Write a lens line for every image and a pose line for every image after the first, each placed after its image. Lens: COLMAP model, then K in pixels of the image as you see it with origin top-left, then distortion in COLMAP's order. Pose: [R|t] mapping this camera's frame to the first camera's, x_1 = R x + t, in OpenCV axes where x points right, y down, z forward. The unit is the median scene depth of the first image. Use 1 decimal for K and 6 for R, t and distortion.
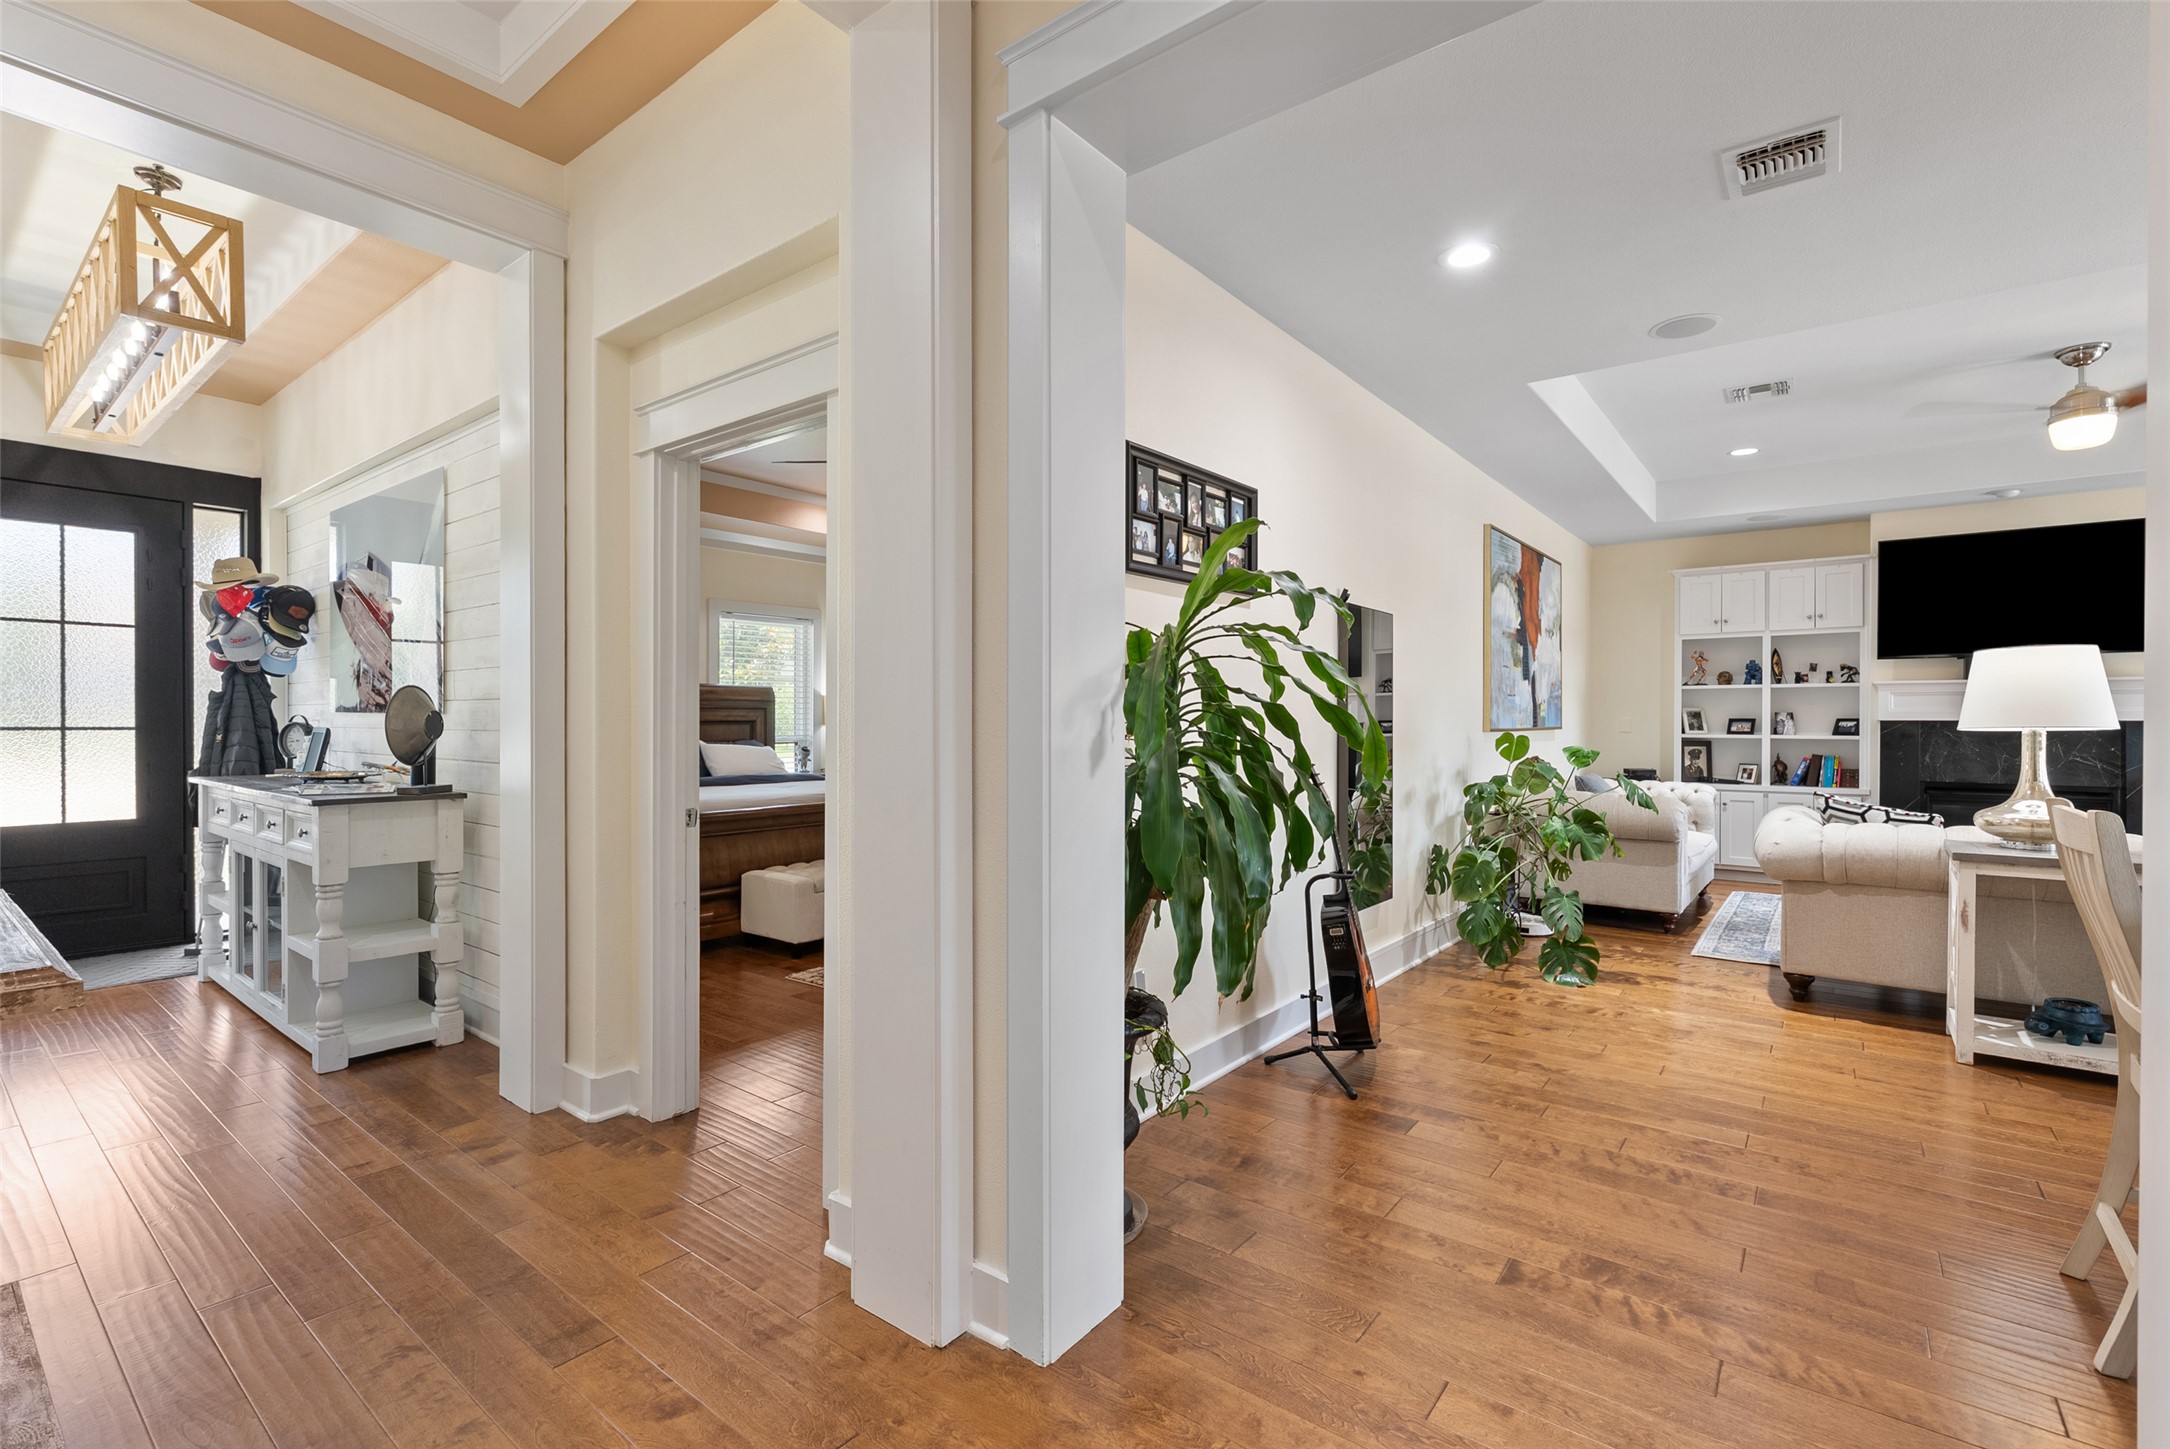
lens RADIAL K [[965.6, 0, 1080.2], [0, 965.6, 725.9], [0, 0, 1]] dist [-0.002179, 0.000025]
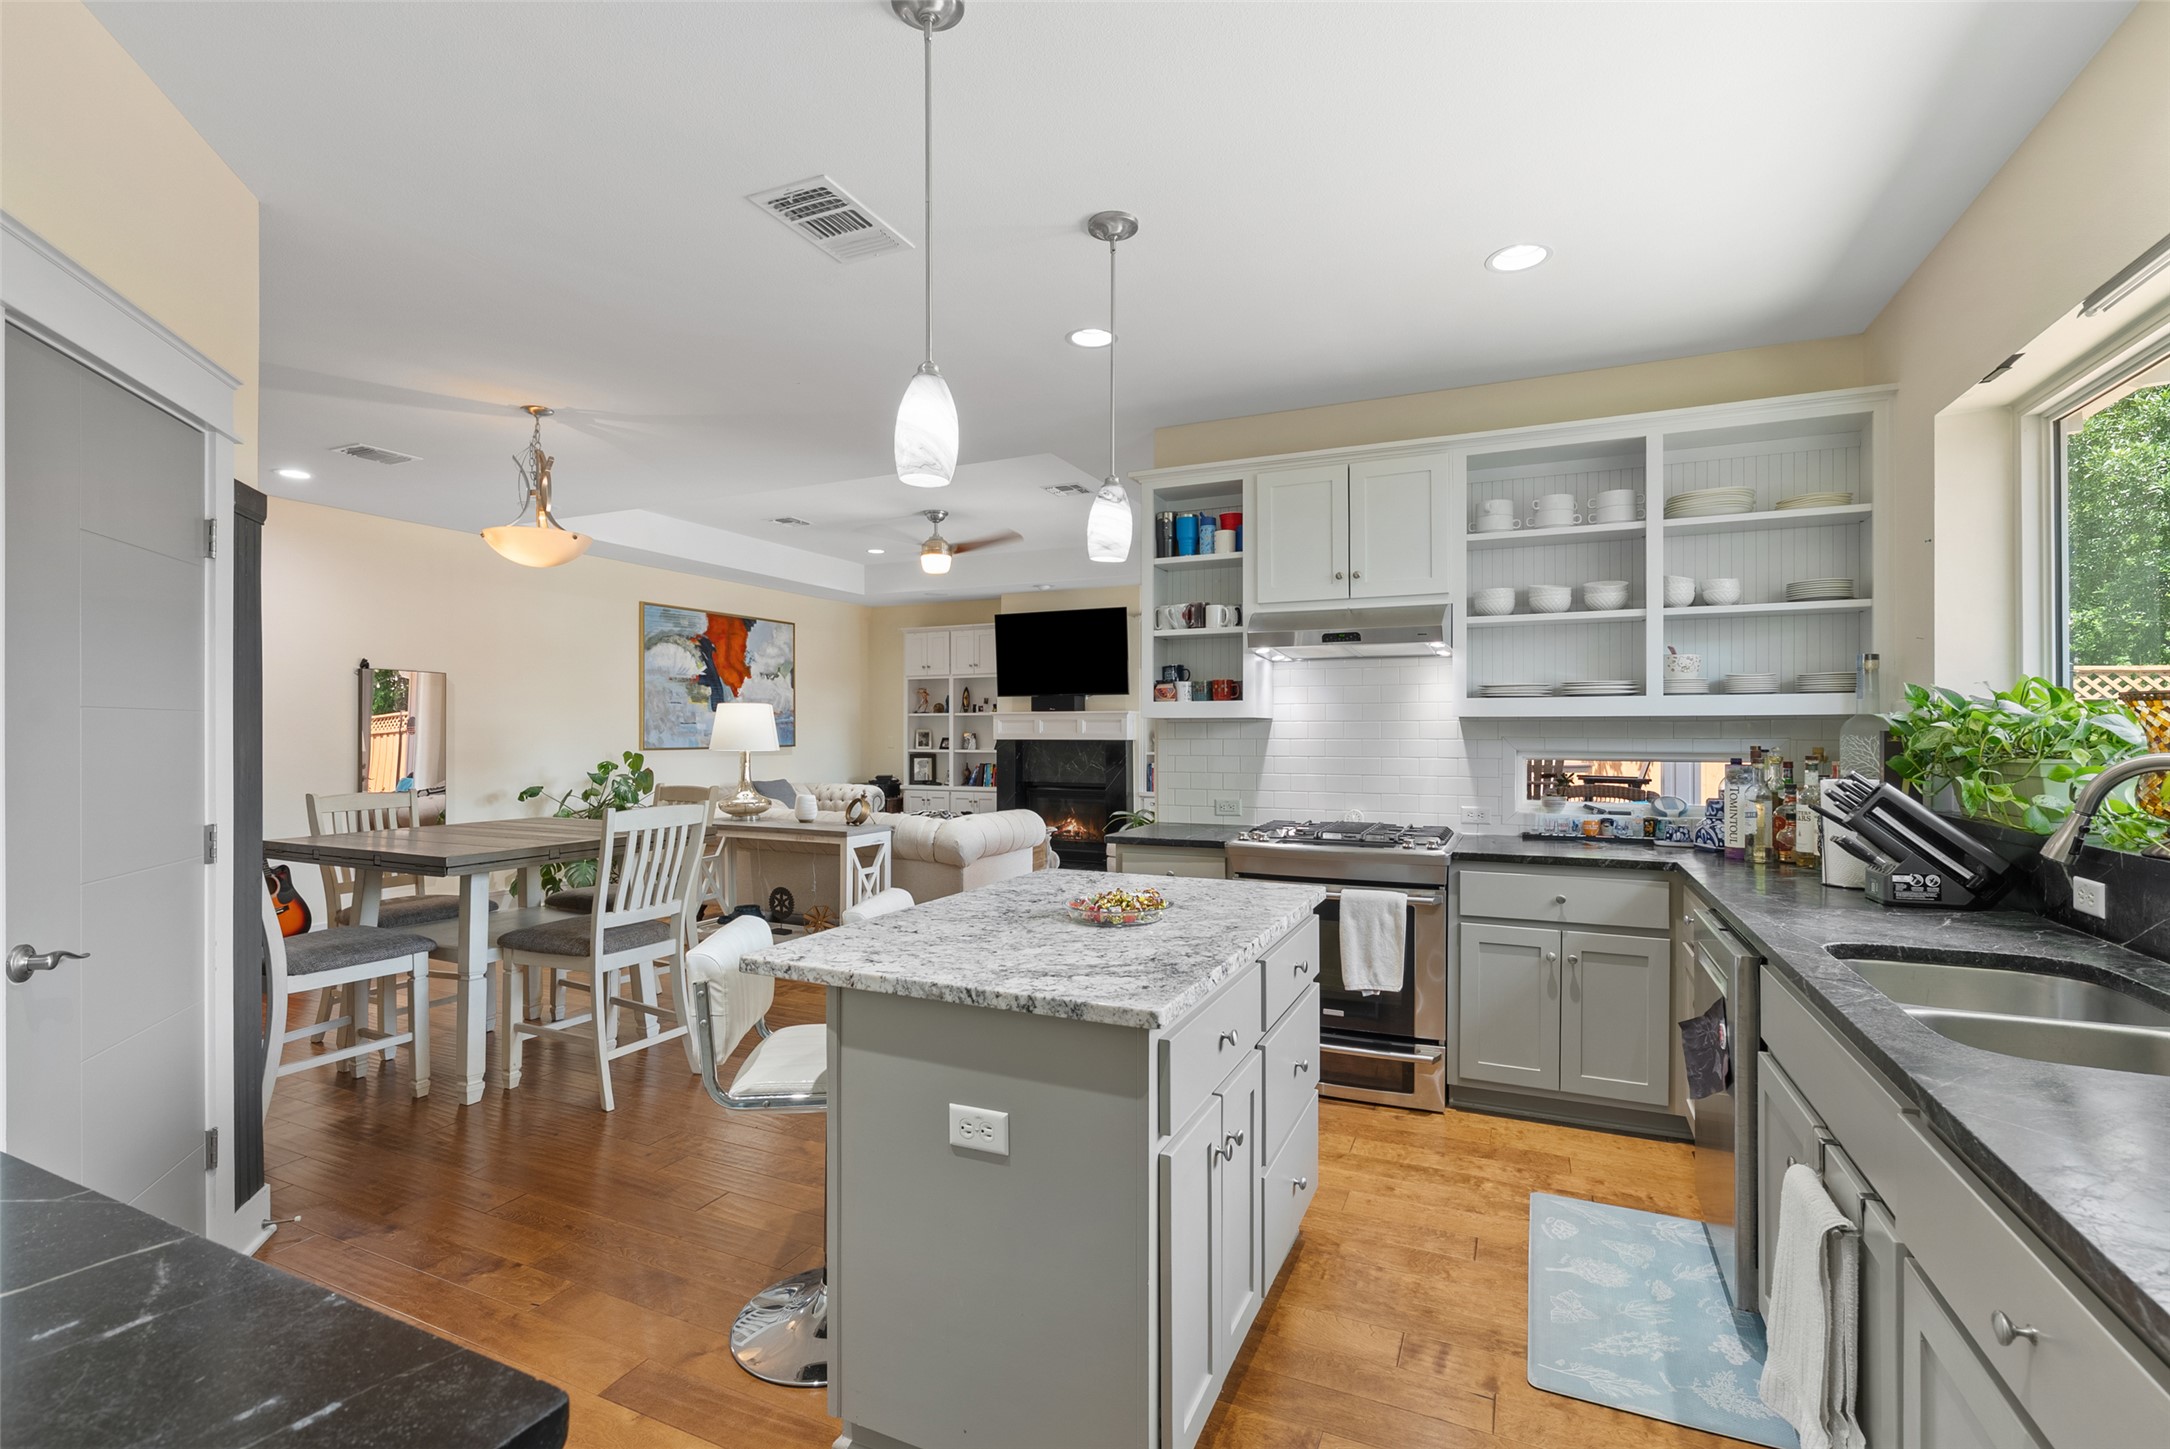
lens RADIAL K [[965.6, 0, 1088.8], [0, 965.6, 724.9], [0, 0, 1]] dist [-0.002179, 0.000025]
pose [[0.971089, -0.000258, 0.238717, 0.546895], [0.002456, 0.999957, -0.008910, -0.012944], [-0.238705, 0.009239, 0.971048, -0.376632]]
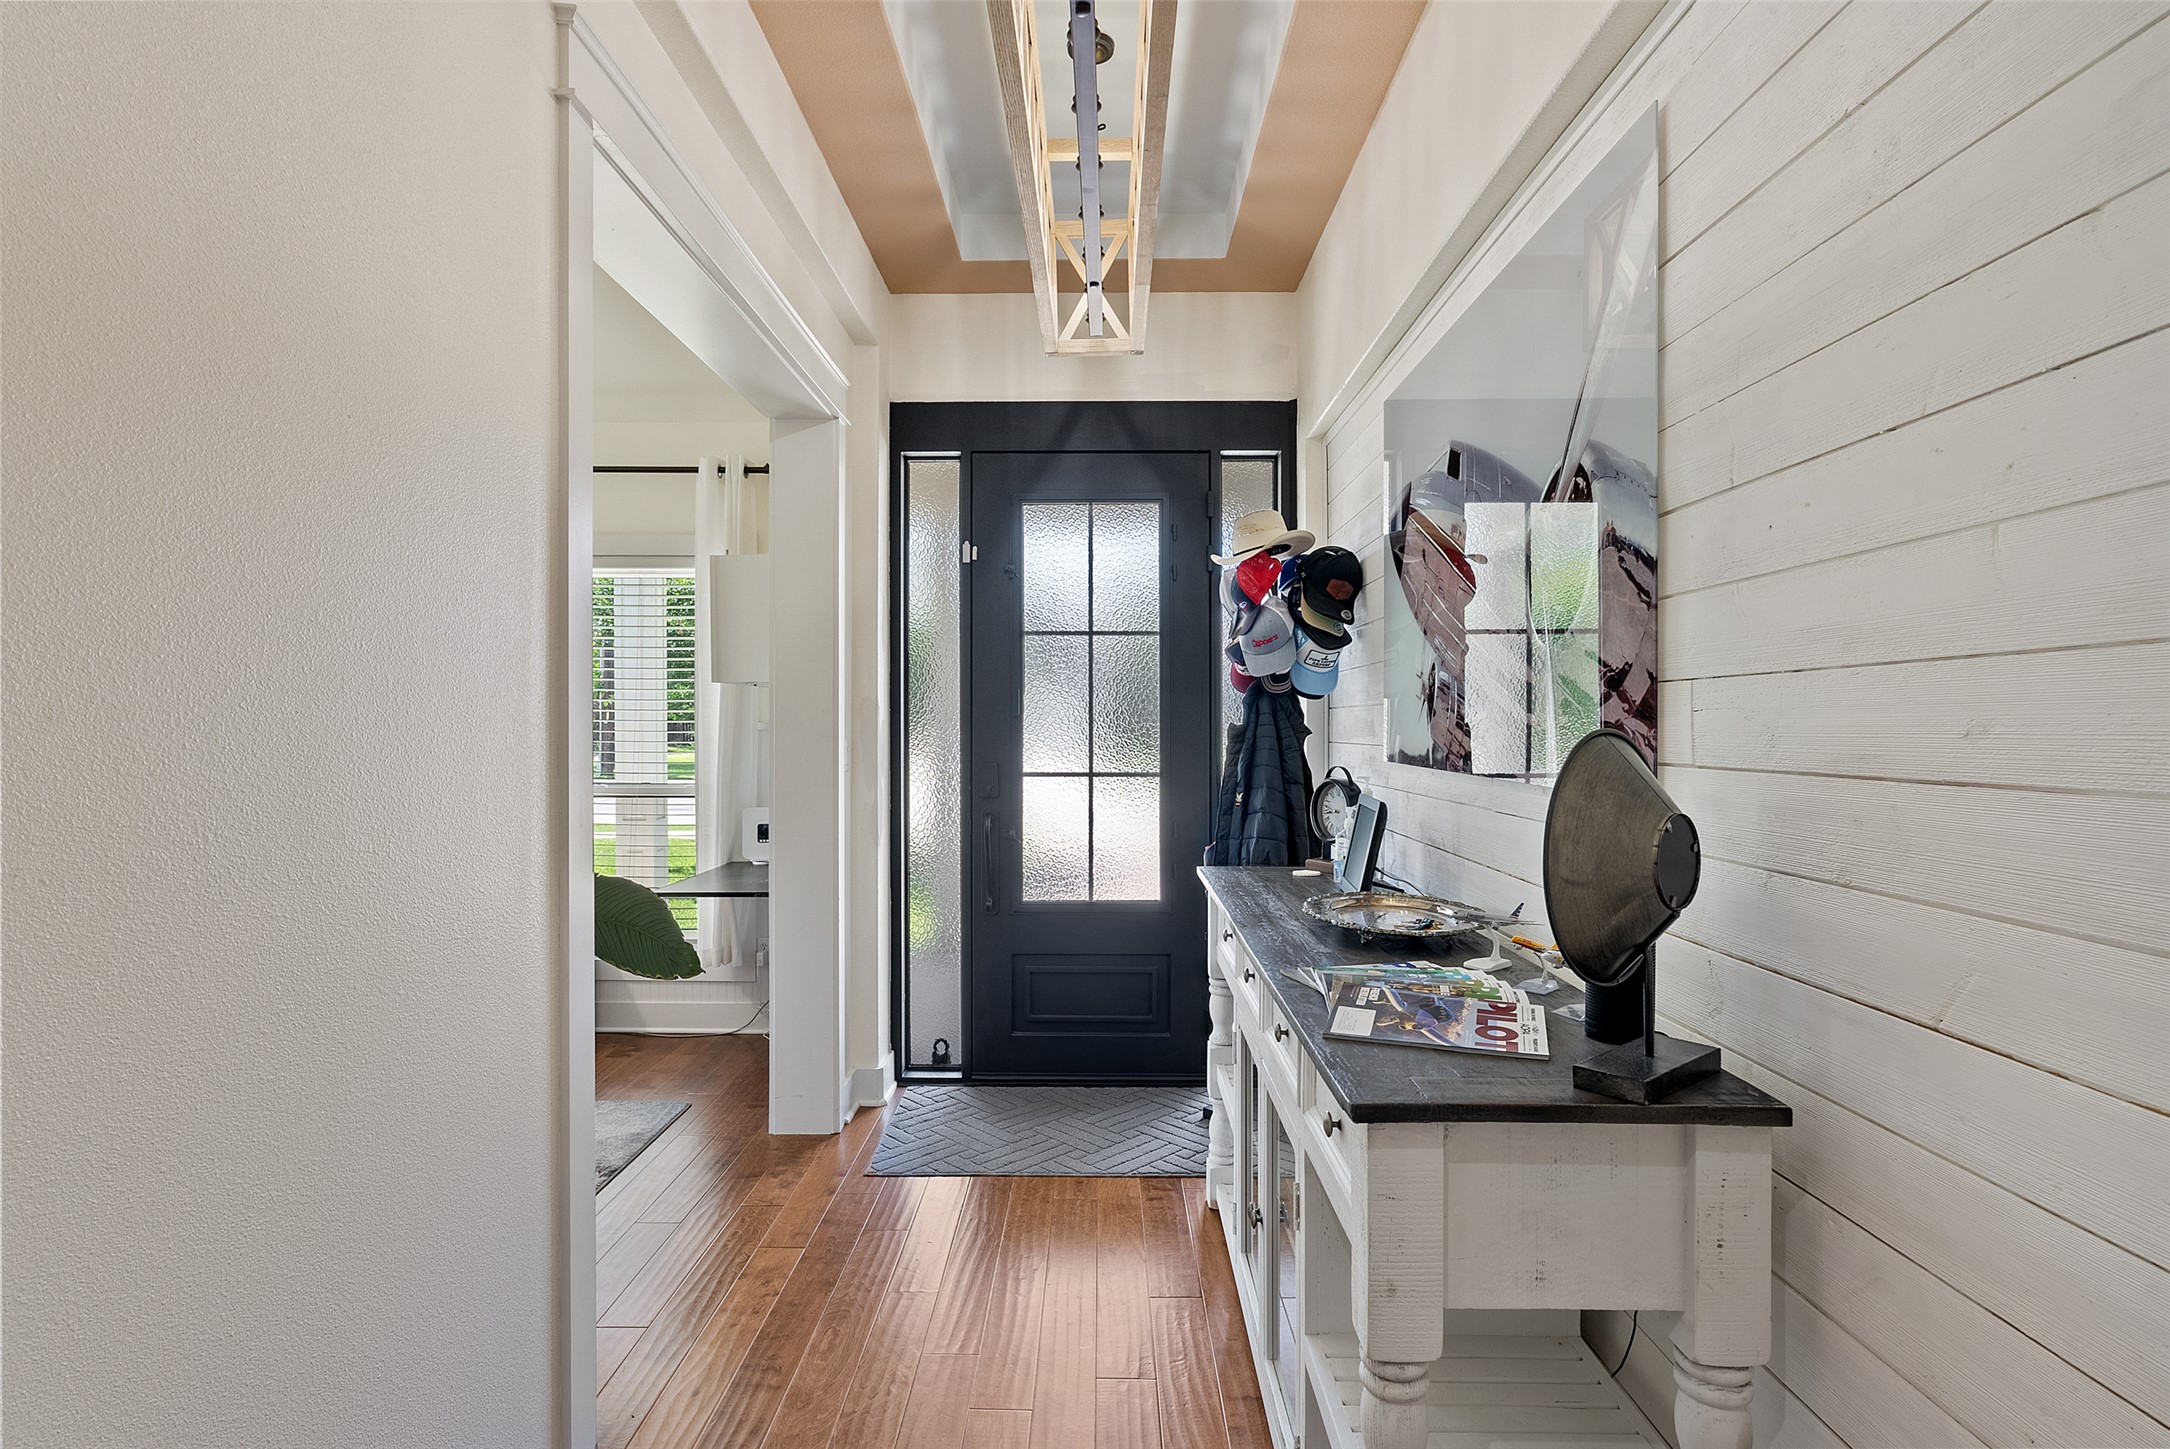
lens RADIAL K [[1125.3, 0, 1081.4], [0, 1125.3, 727.4], [0, 0, 1]] dist [-0.031909, -0.000298]
pose [[0.609405, -0.001651, -0.792858, -0.369862], [-0.003824, 0.999980, -0.005021, -0.029699], [0.792850, 0.006092, 0.609386, 0.465584]]
